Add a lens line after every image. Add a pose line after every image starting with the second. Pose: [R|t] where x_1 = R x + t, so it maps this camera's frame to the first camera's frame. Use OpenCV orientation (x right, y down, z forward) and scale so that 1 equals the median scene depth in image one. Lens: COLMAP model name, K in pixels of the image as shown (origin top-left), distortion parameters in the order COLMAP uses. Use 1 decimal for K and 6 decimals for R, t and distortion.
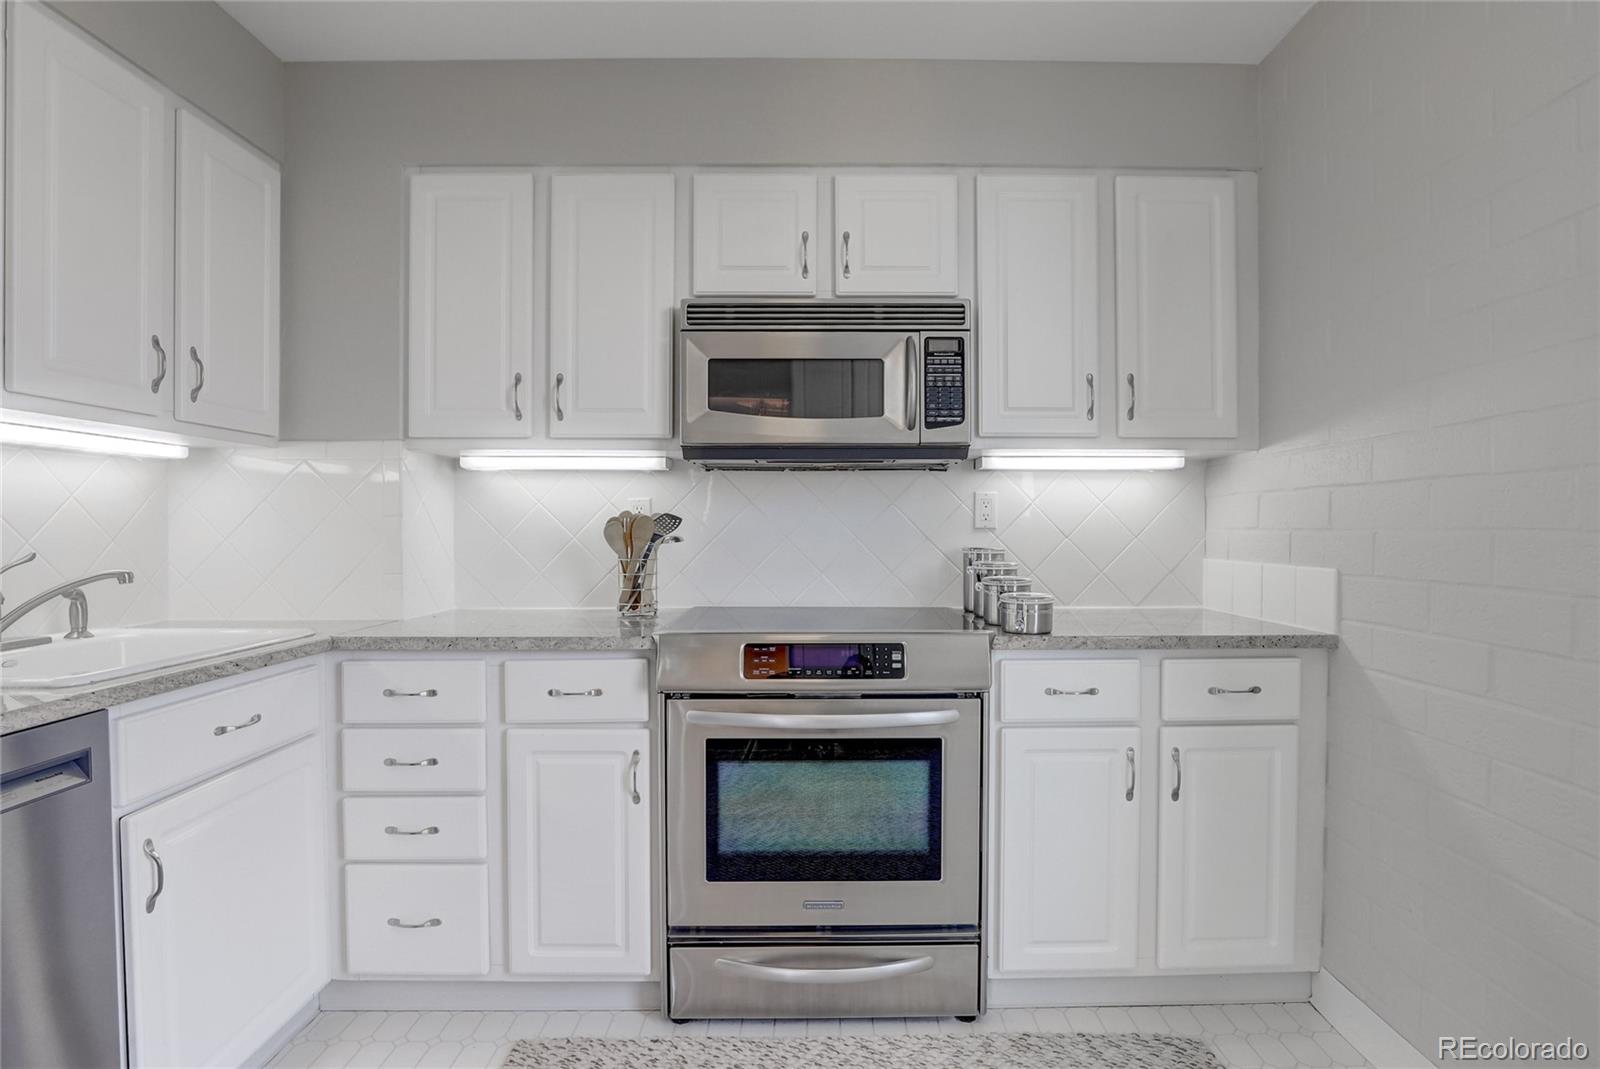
lens RADIAL K [[787.2, 0, 877.7], [0, 787.2, 535.4], [0, 0, 1]] dist [-0.026818, -0.000289]
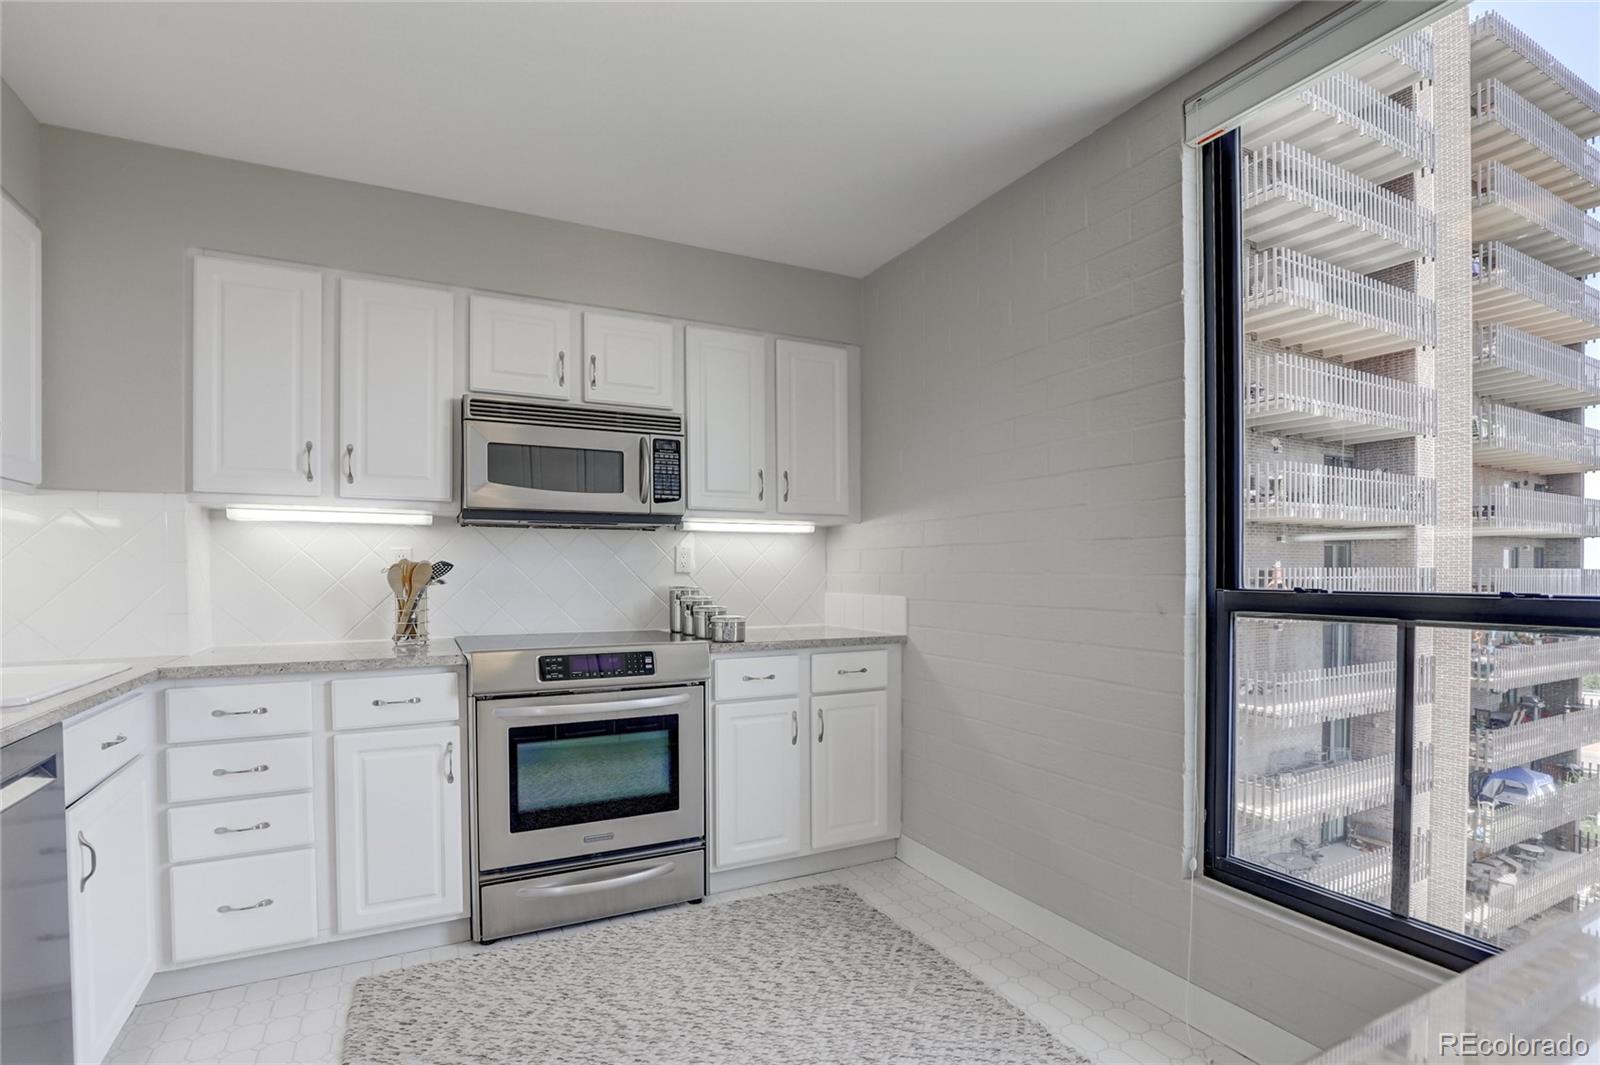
lens RADIAL K [[756.1, 0, 797.9], [0, 756.1, 574.3], [0, 0, 1]] dist [-0.000379, -0.000298]
pose [[0.911089, -0.001239, 0.412207, -0.298795], [0.003629, 0.999981, -0.005016, 0.001504], [-0.412193, 0.006066, 0.911076, -0.396178]]
